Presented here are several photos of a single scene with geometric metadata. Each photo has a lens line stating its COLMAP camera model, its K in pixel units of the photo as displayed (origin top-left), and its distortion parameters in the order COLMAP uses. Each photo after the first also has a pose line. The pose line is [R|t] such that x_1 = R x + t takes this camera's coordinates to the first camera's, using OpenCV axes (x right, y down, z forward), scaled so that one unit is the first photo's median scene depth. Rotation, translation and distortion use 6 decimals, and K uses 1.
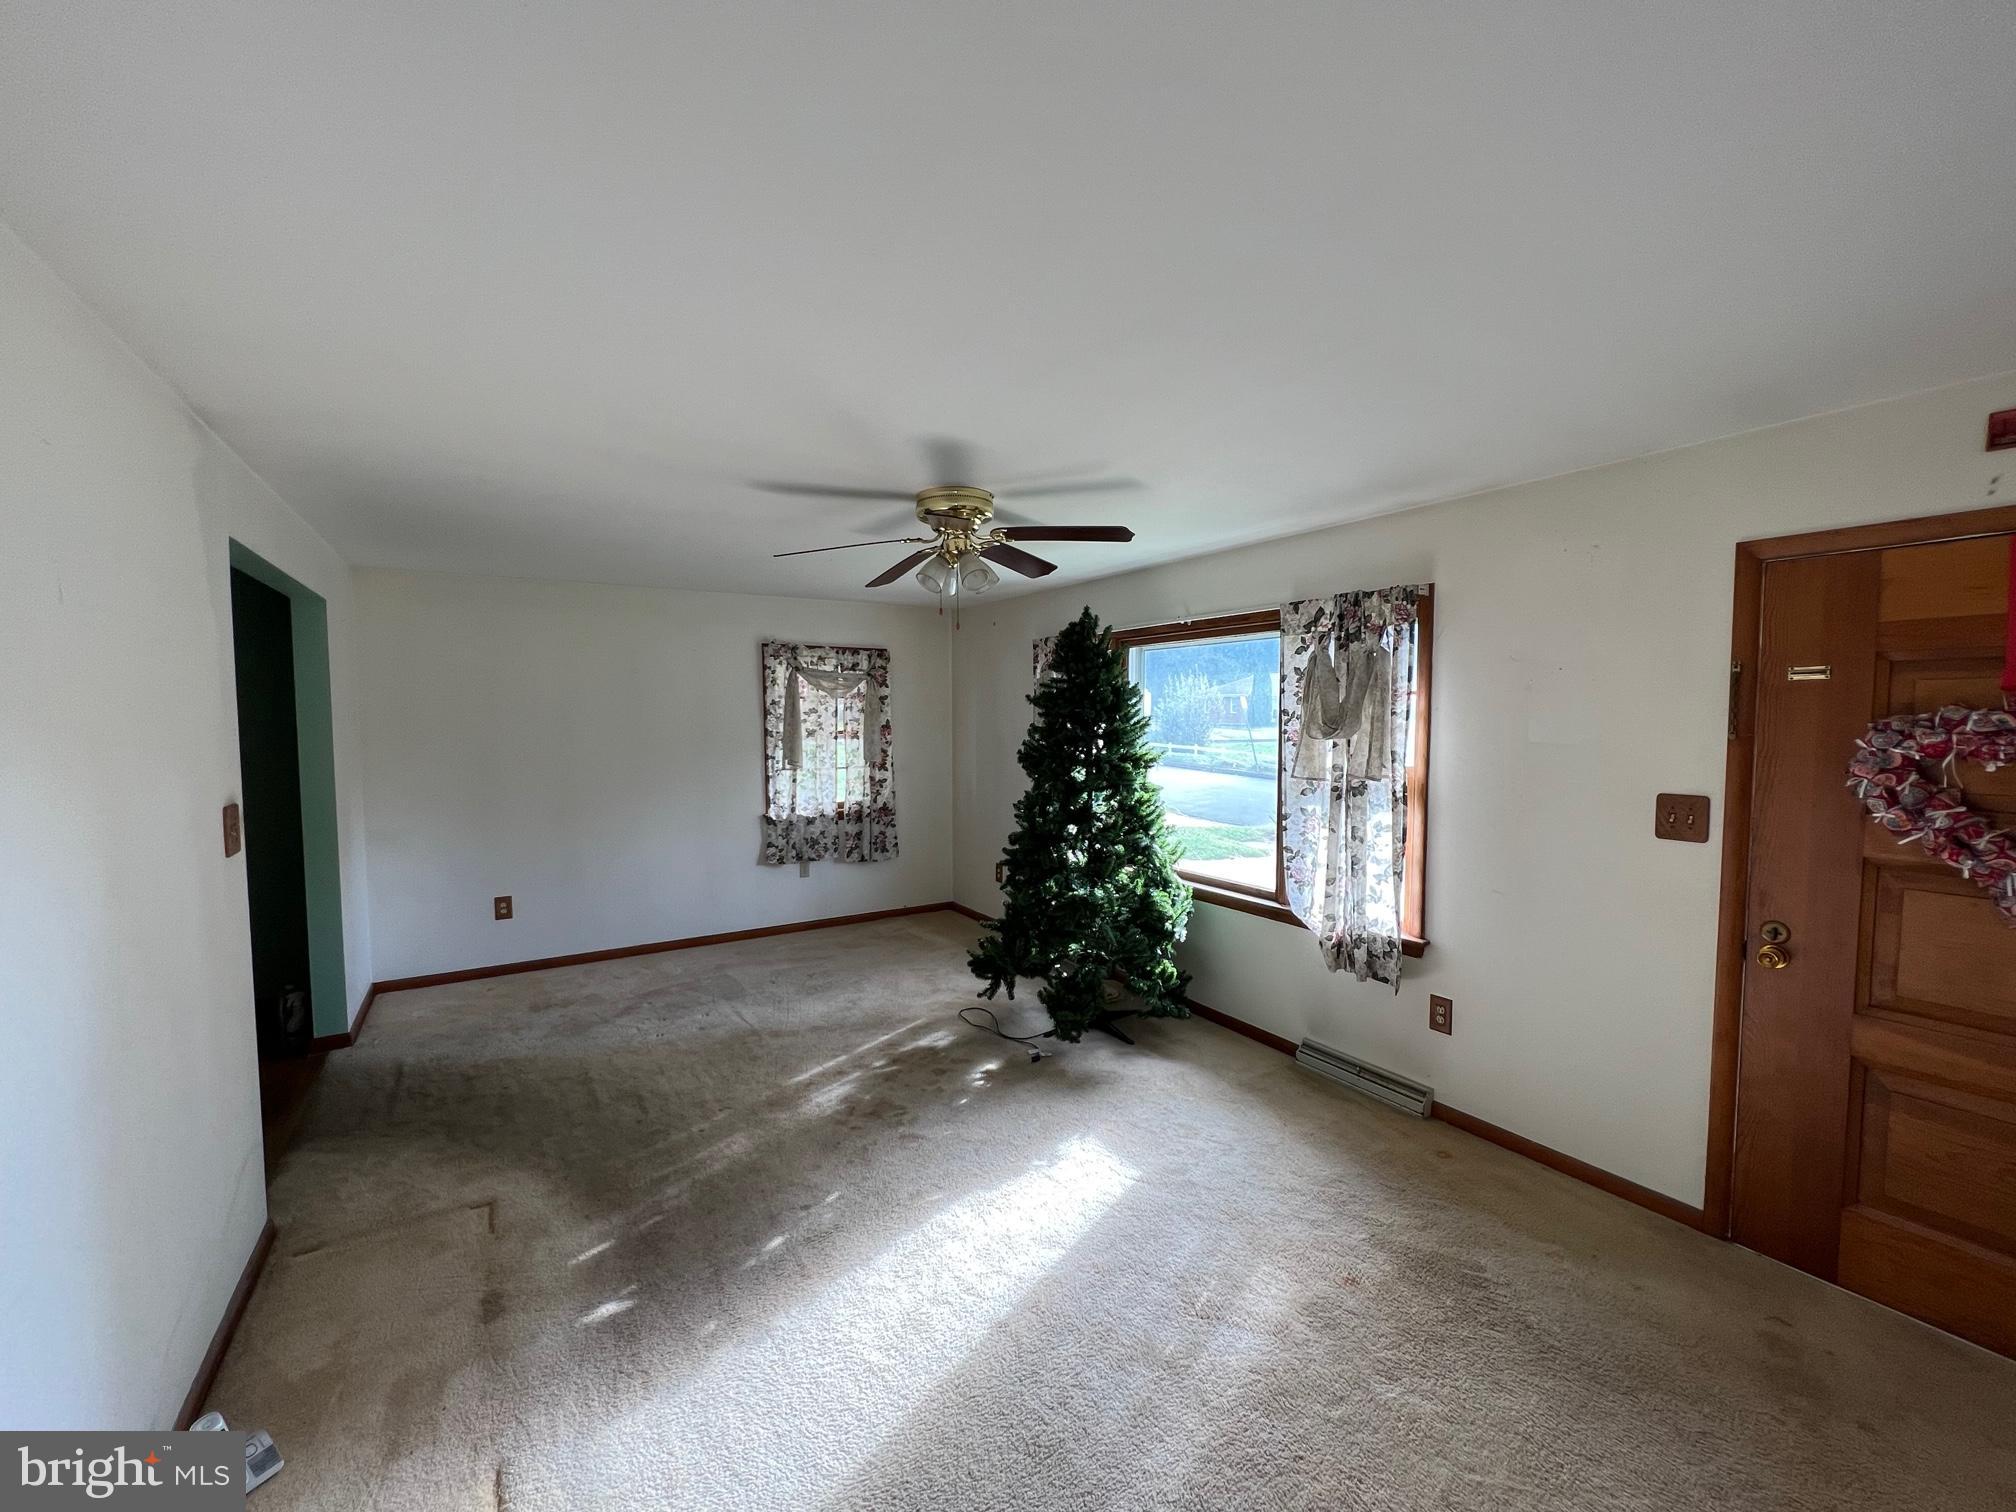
lens RADIAL K [[824.5, 0, 1015.4], [0, 824.5, 758.1], [0, 0, 1]] dist [0.001316, -0.000693]
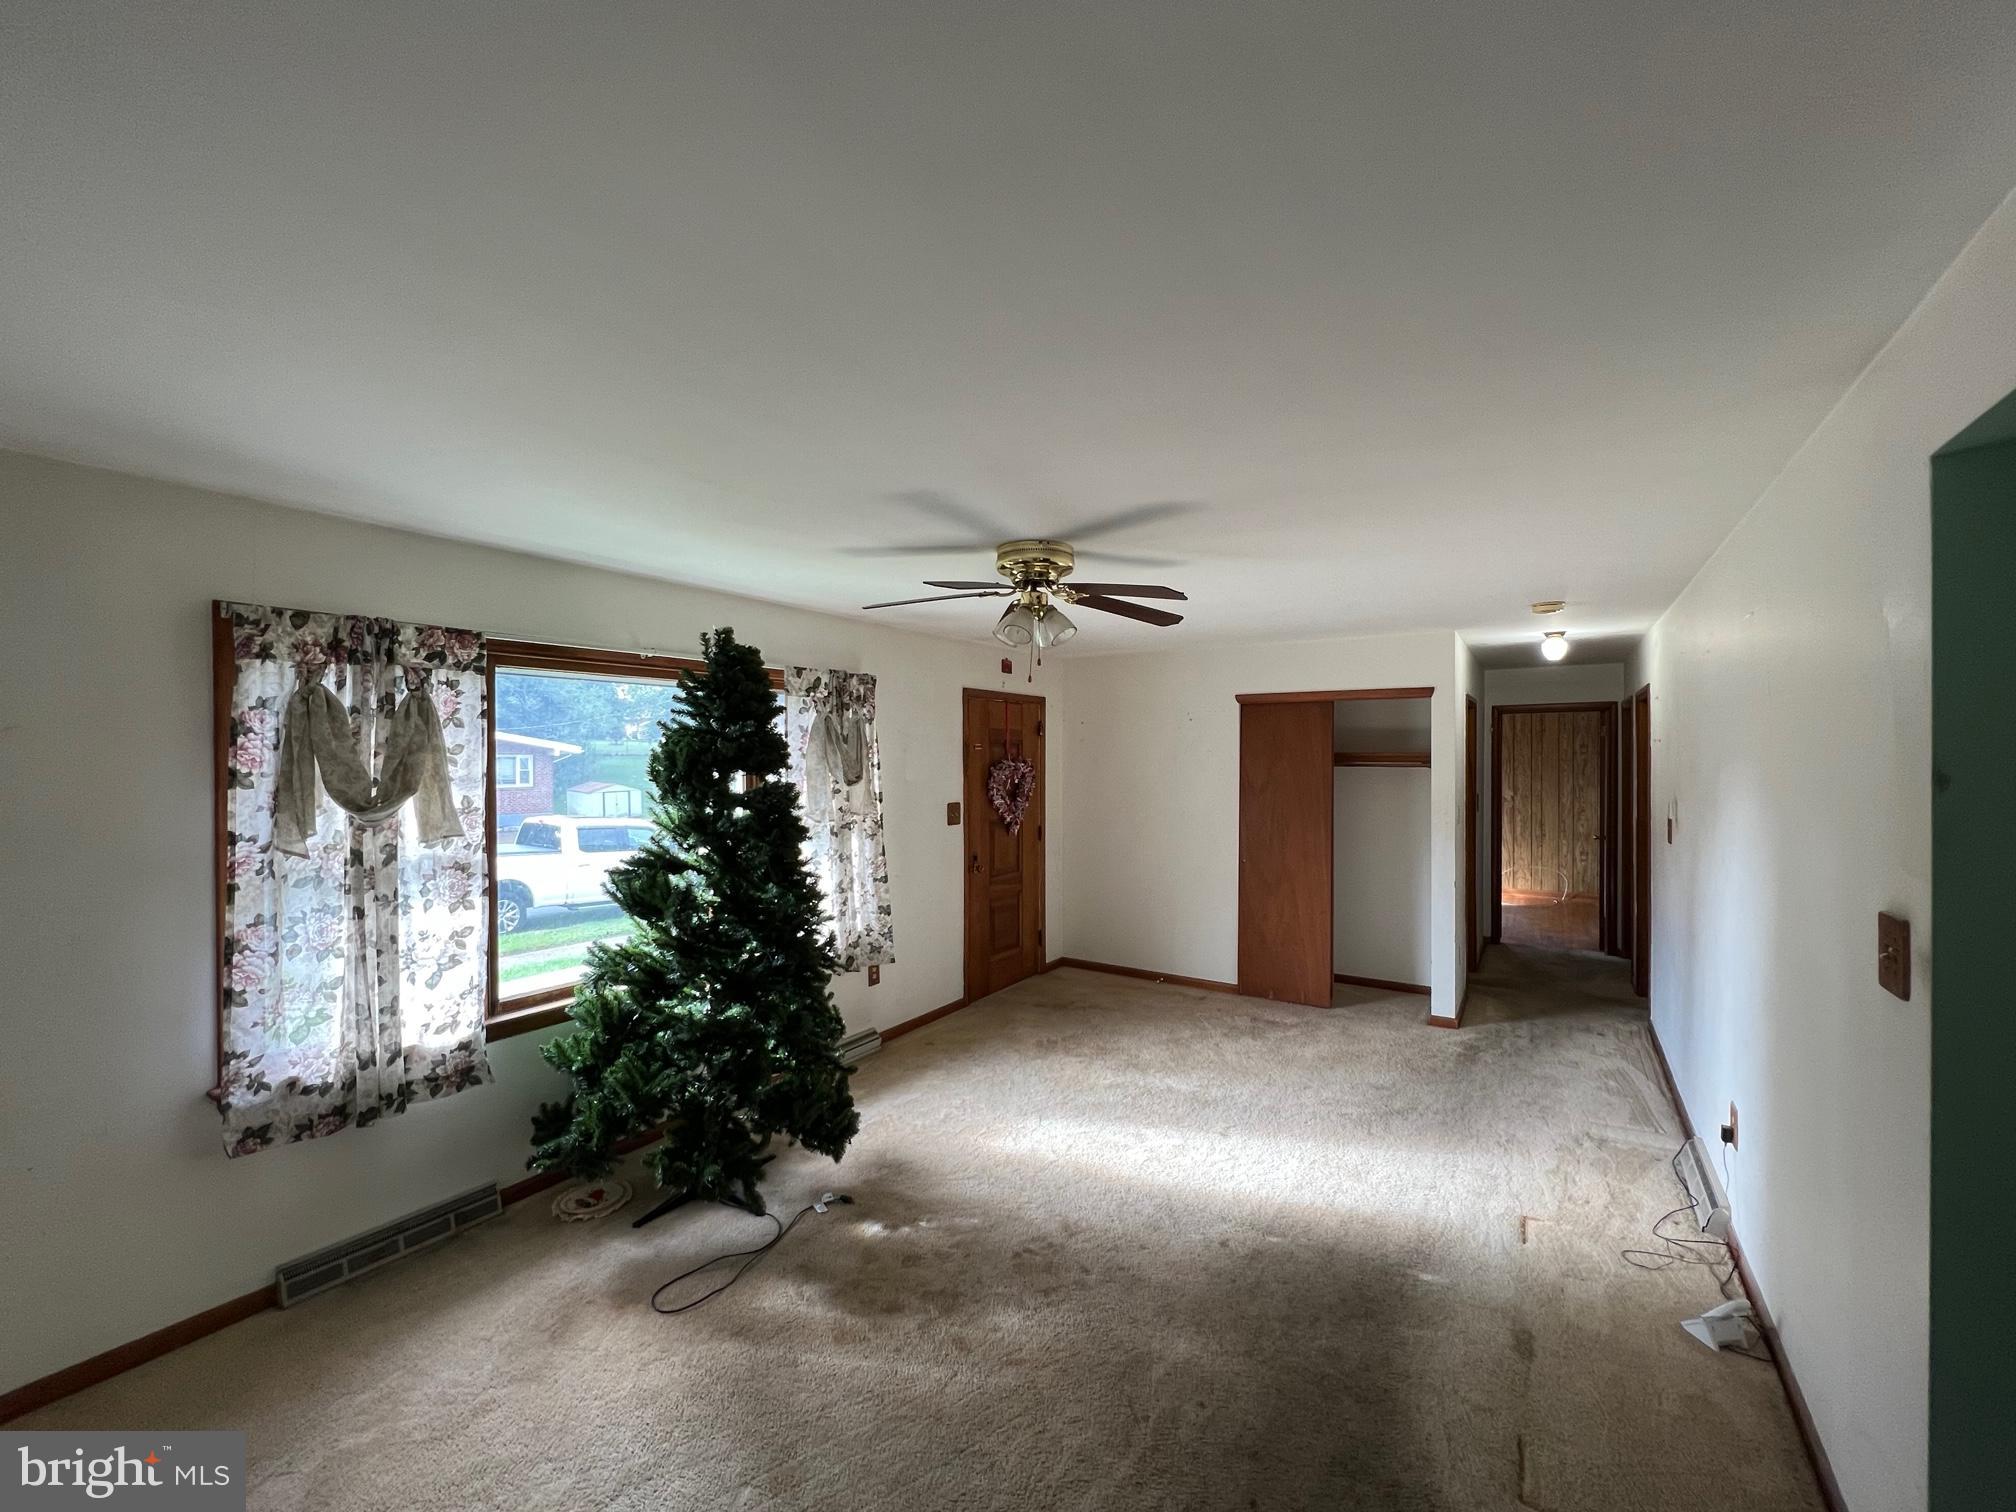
lens RADIAL K [[824.5, 0, 1011.8], [0, 824.5, 762.4], [0, 0, 1]] dist [0.001316, -0.000693]
pose [[-0.414503, -0.004679, 0.910036, -0.836195], [0.052329, 0.998210, 0.028967, -0.080717], [-0.908542, 0.059628, -0.413516, 1.258727]]
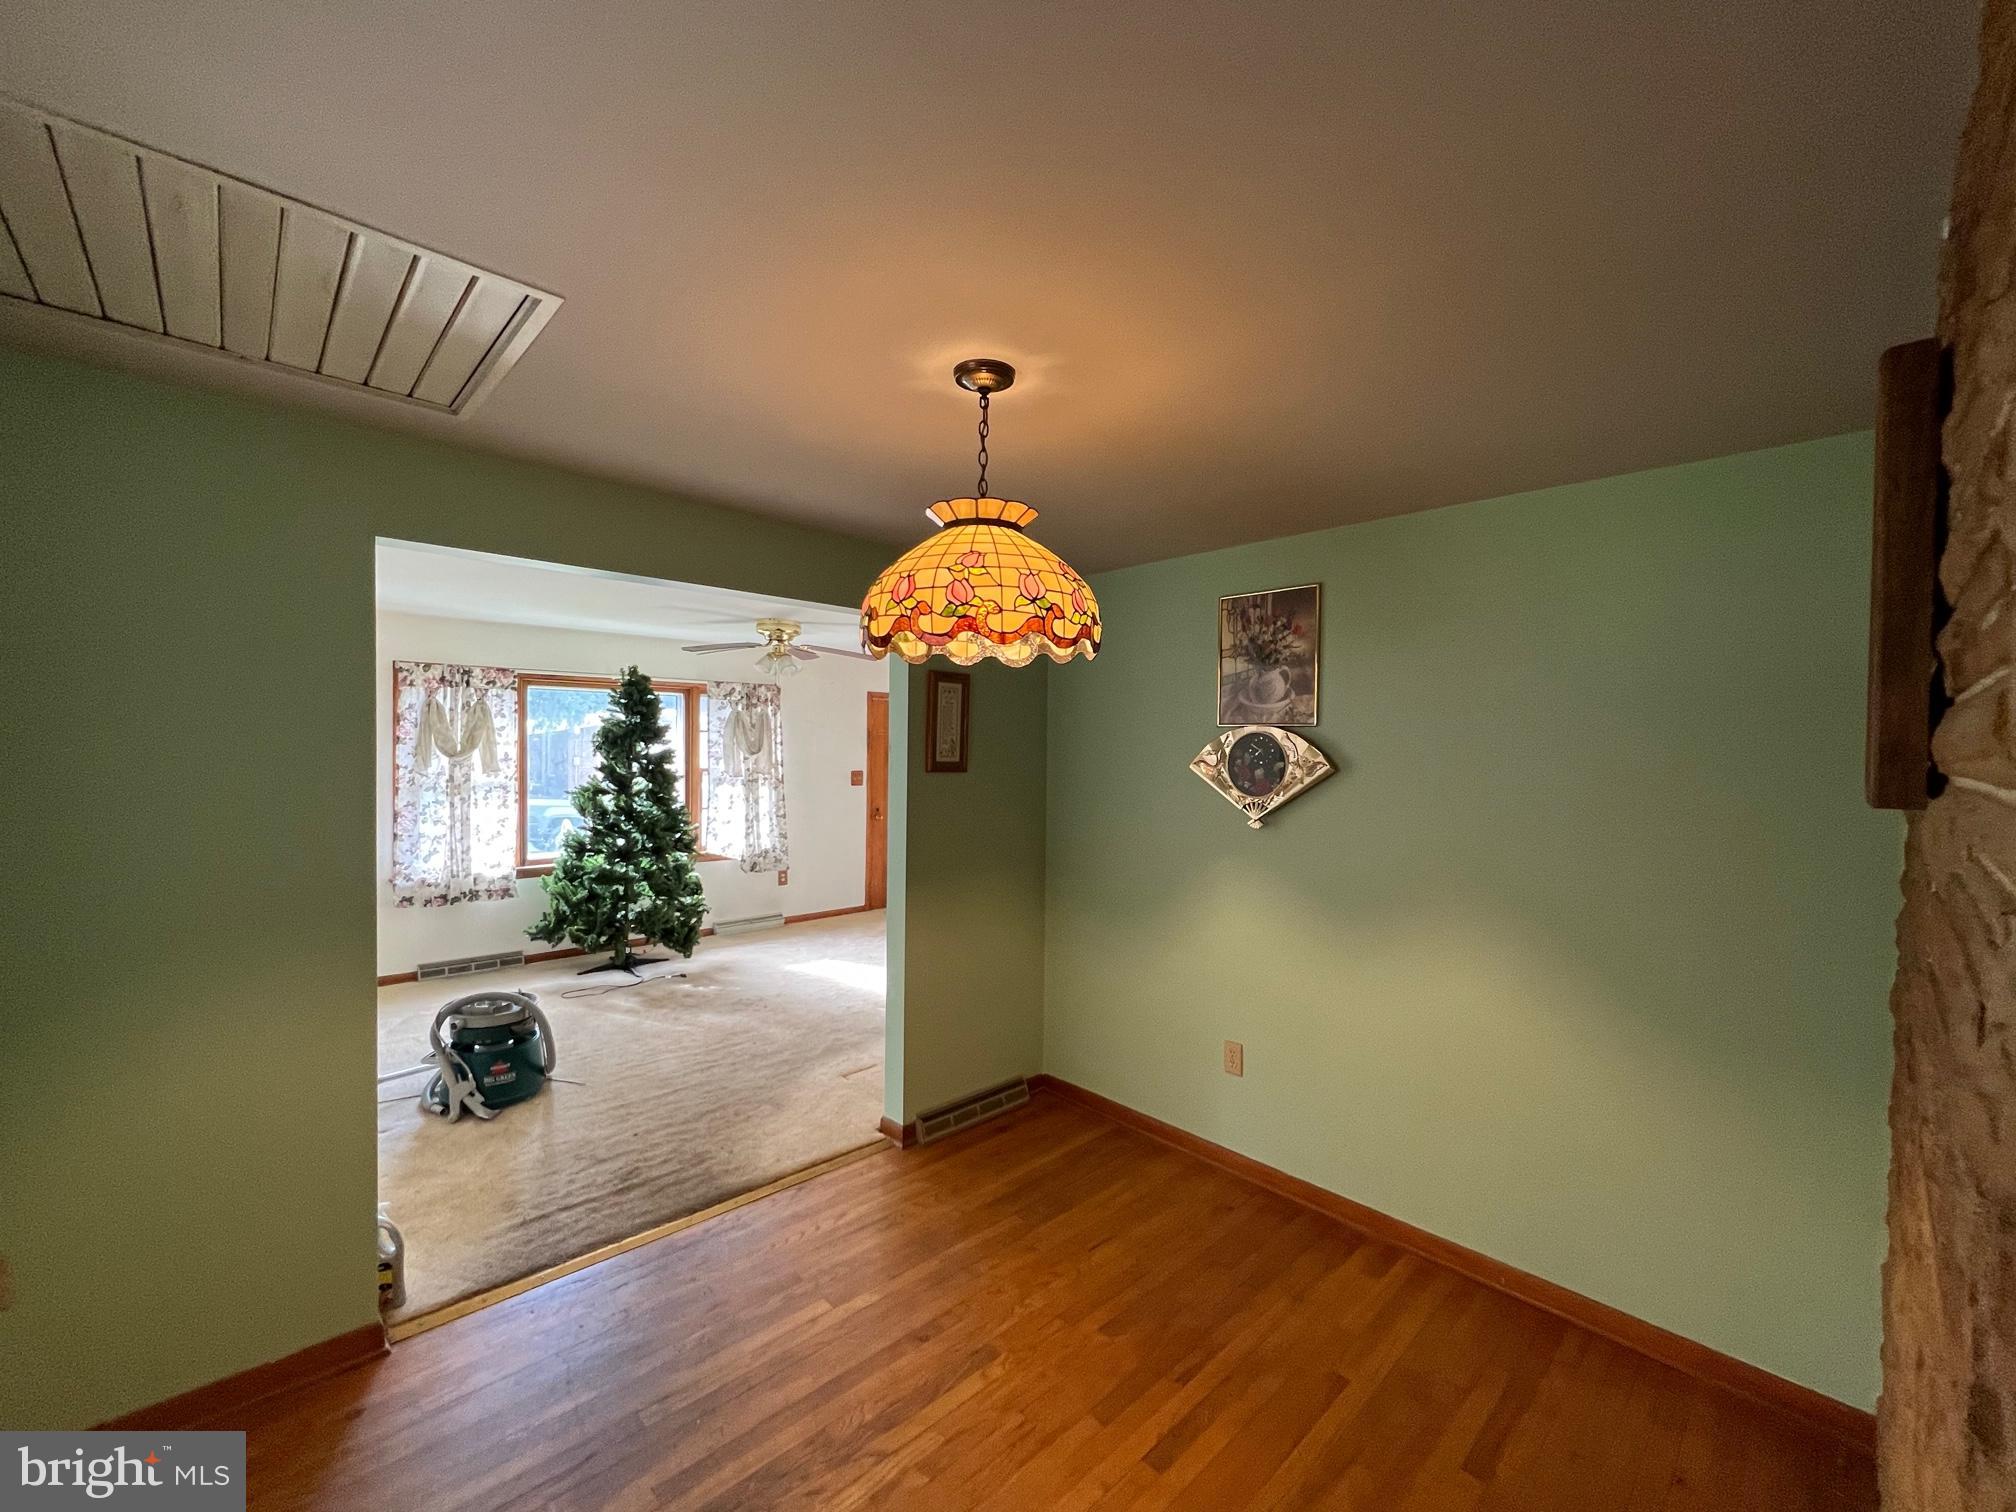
lens RADIAL K [[824.5, 0, 1015.7], [0, 824.5, 764.3], [0, 0, 1]] dist [0.001316, -0.000693]
pose [[-0.197429, -0.030404, 0.979846, -1.667057], [0.036232, 0.998610, 0.038286, -0.053918], [-0.979647, 0.043060, -0.196053, 0.747538]]
